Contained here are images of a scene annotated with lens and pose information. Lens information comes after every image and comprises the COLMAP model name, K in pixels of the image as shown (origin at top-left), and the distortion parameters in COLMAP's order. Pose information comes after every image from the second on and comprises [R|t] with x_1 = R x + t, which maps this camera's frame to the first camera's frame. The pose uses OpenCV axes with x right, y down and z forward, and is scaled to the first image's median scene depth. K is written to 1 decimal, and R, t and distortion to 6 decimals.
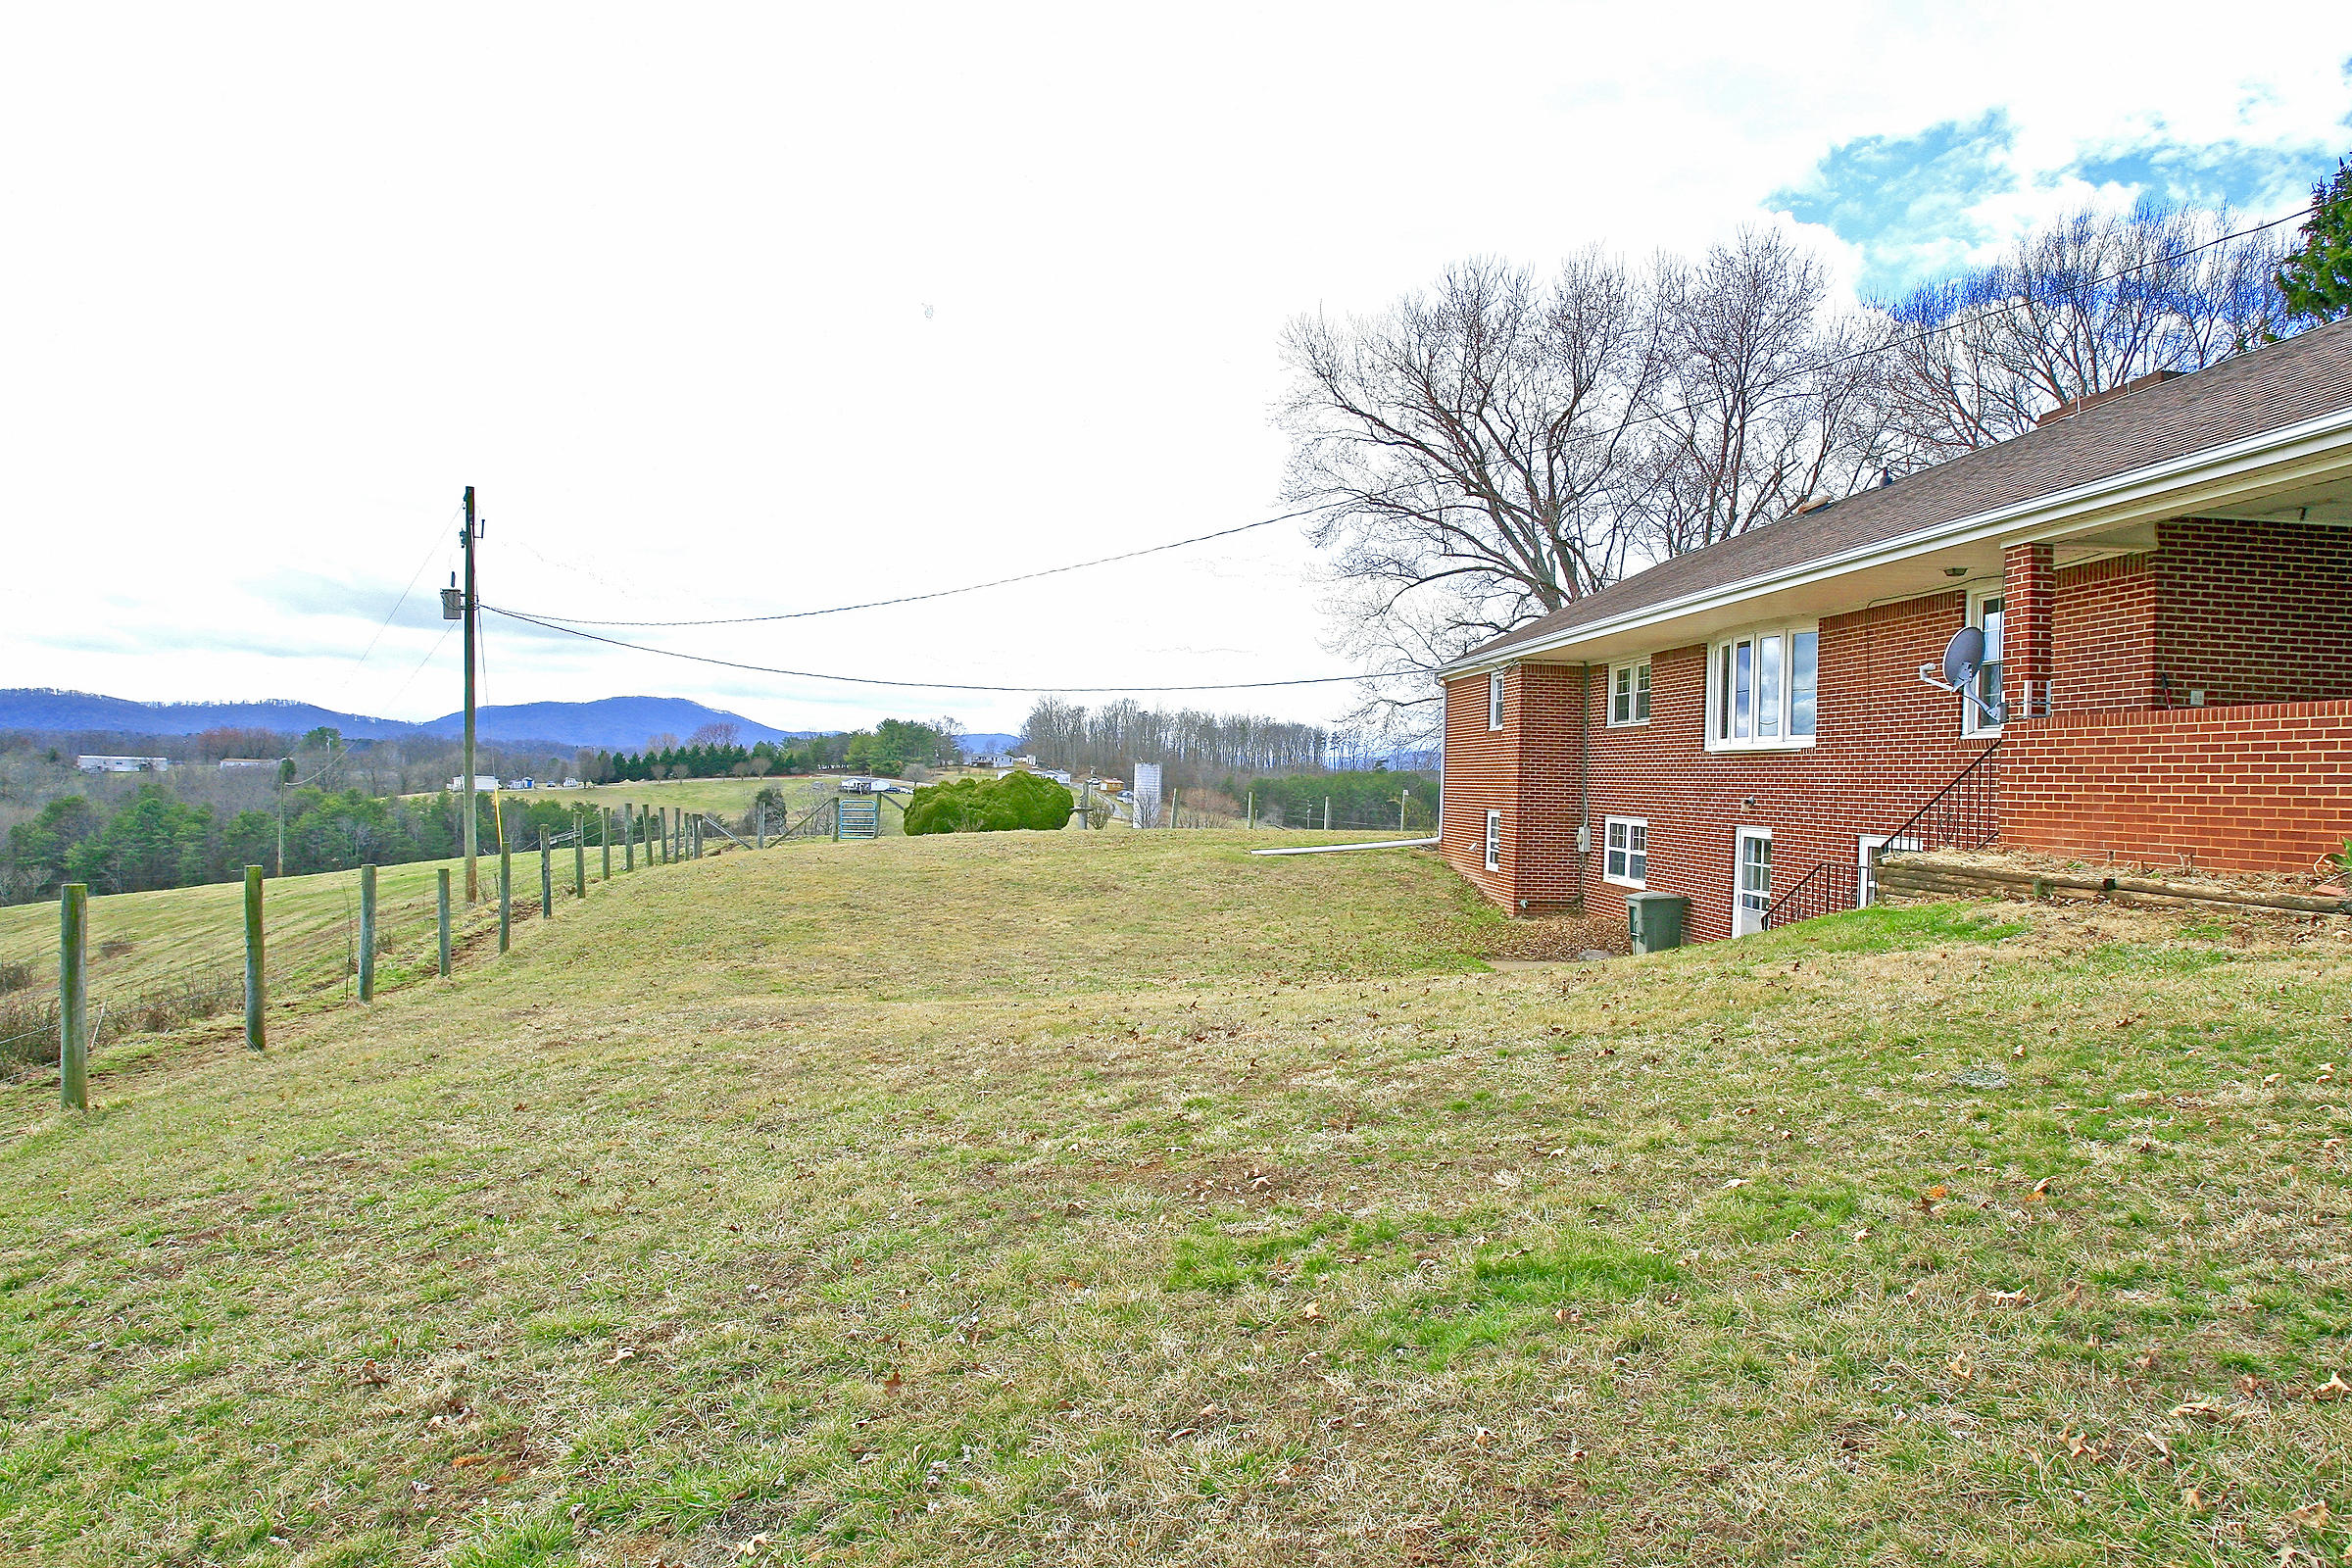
lens RADIAL K [[1392.2, 0, 1176.0], [0, 1392.2, 784.0], [0, 0, 1]] dist [-0.069827, 0.036995]
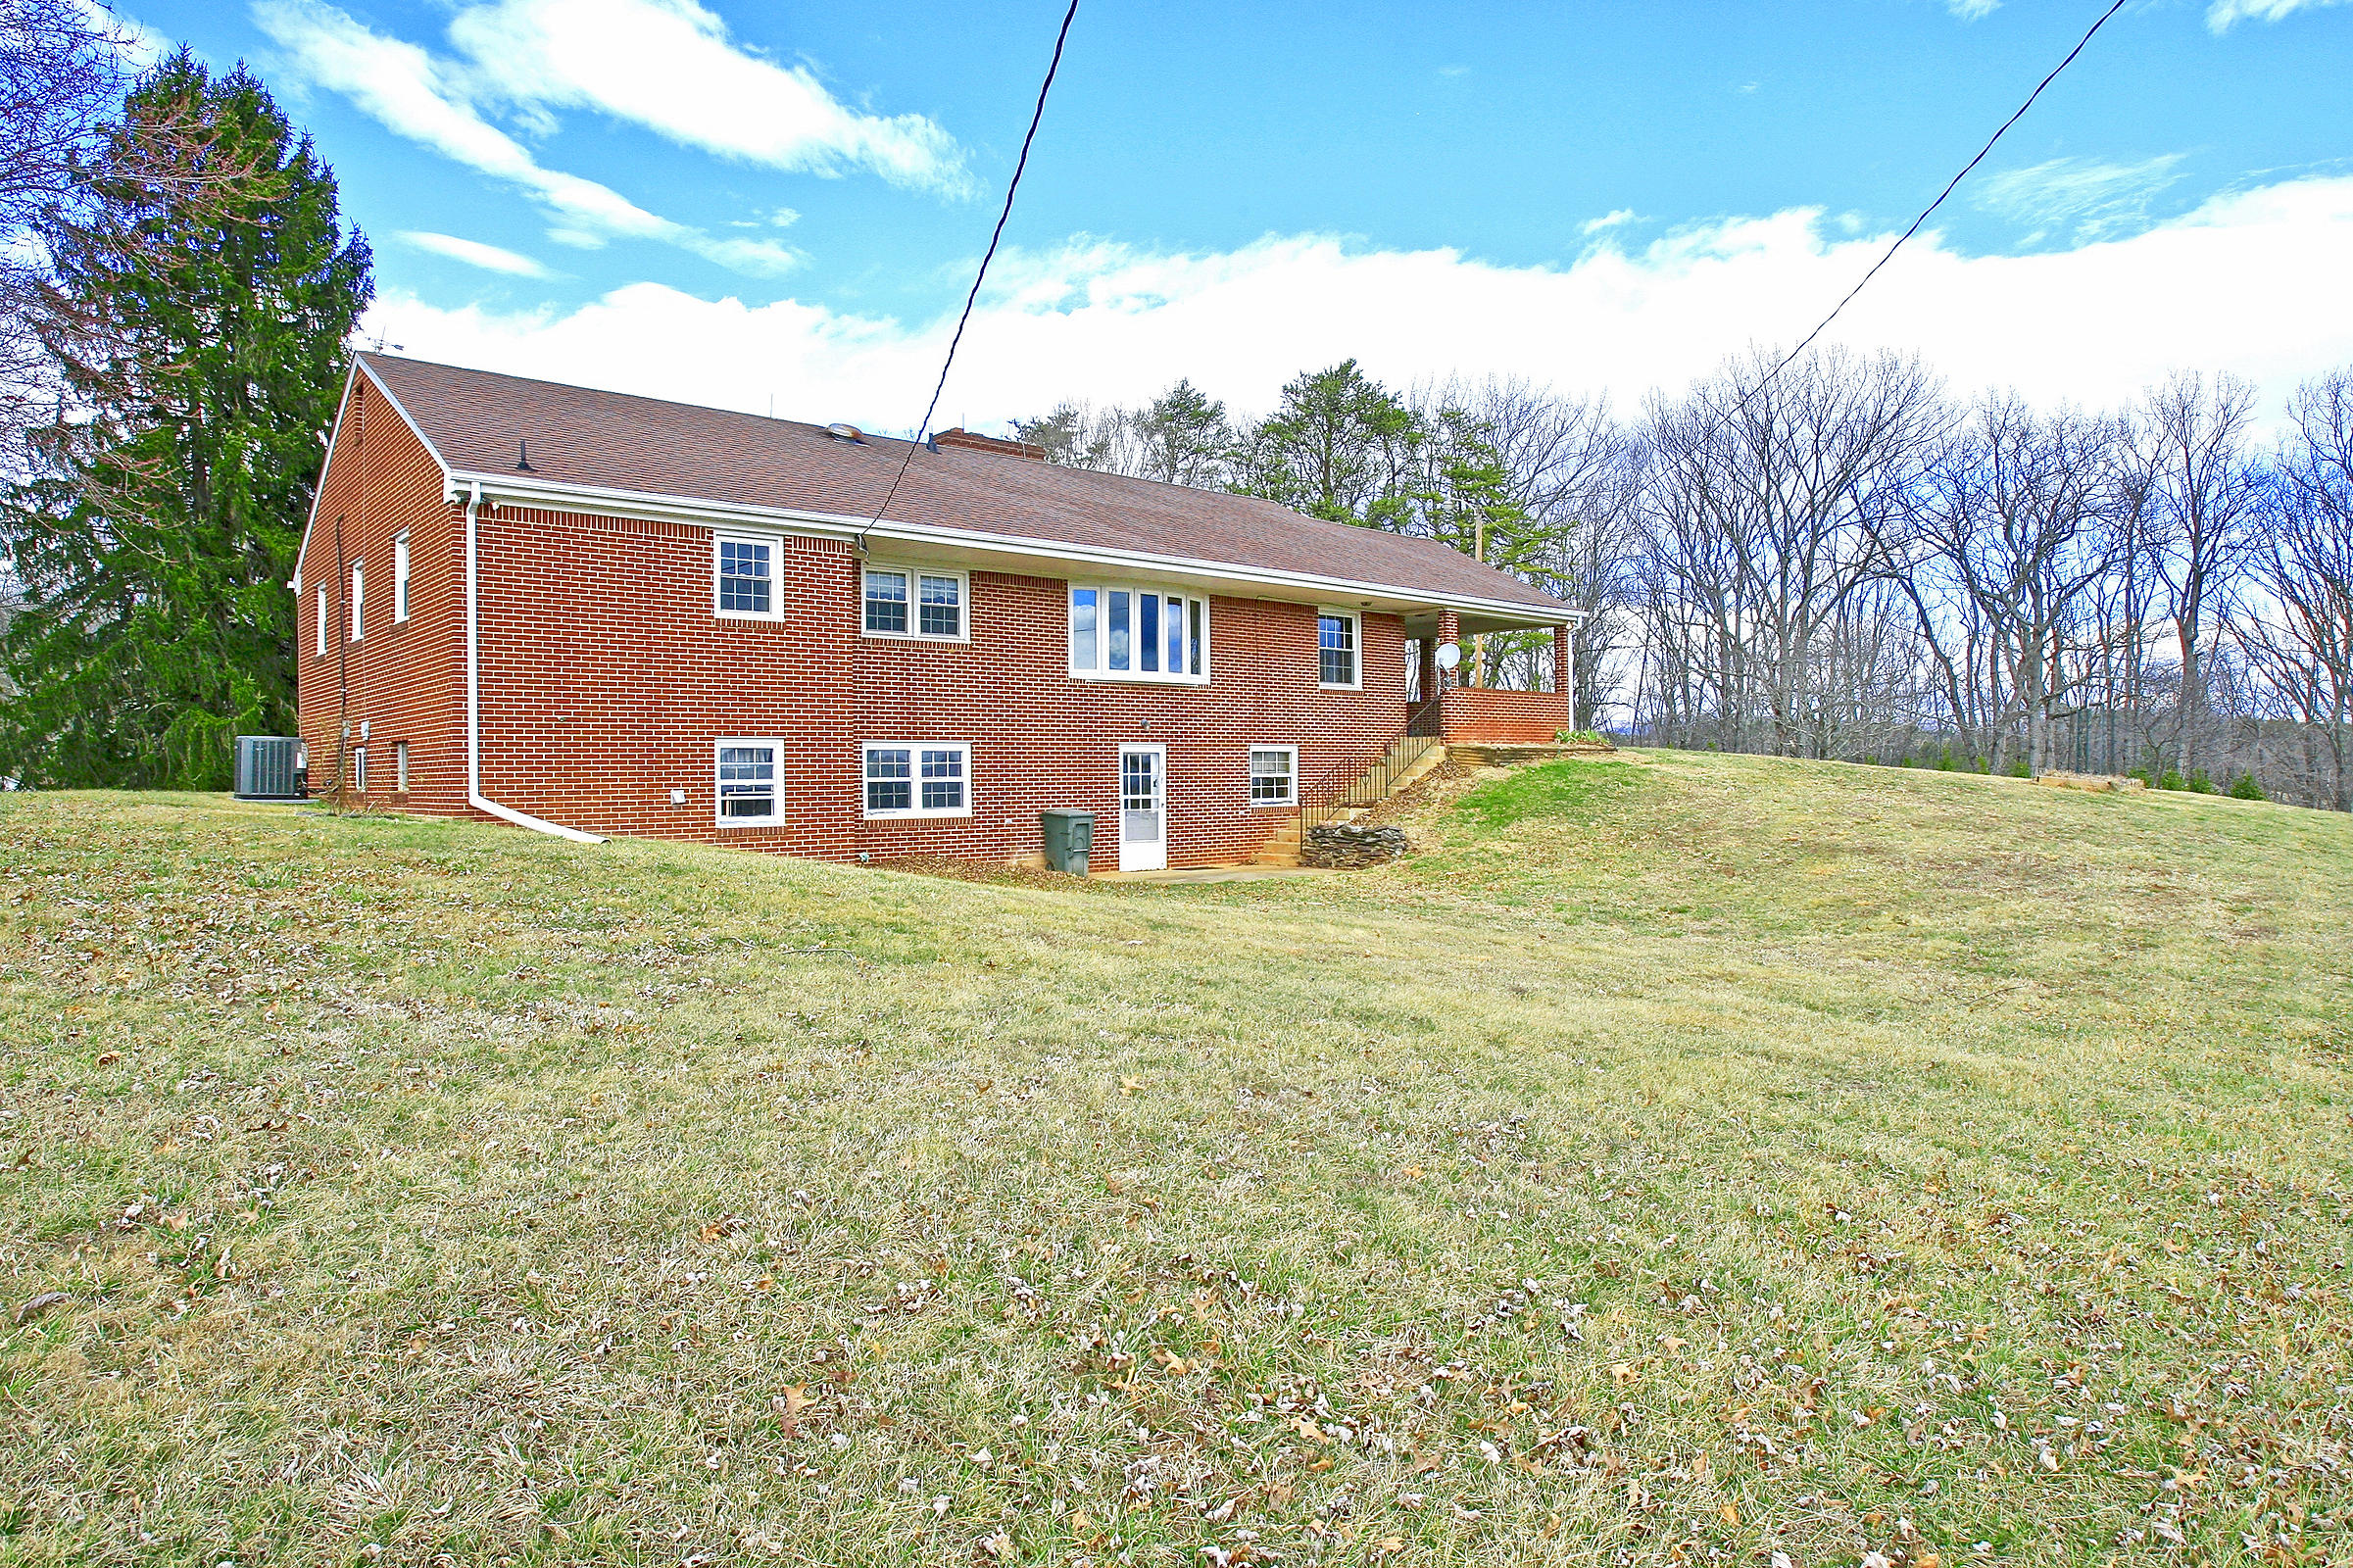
lens RADIAL K [[1387.0, 0, 1176.5], [0, 1387.0, 784.0], [0, 0, 1]] dist [-0.096161, 0.053812]
pose [[-0.627588, -0.016551, 0.778369, -0.517319], [0.004428, 0.999682, 0.024827, 0.033105], [-0.778533, 0.019028, -0.627315, 1.587187]]
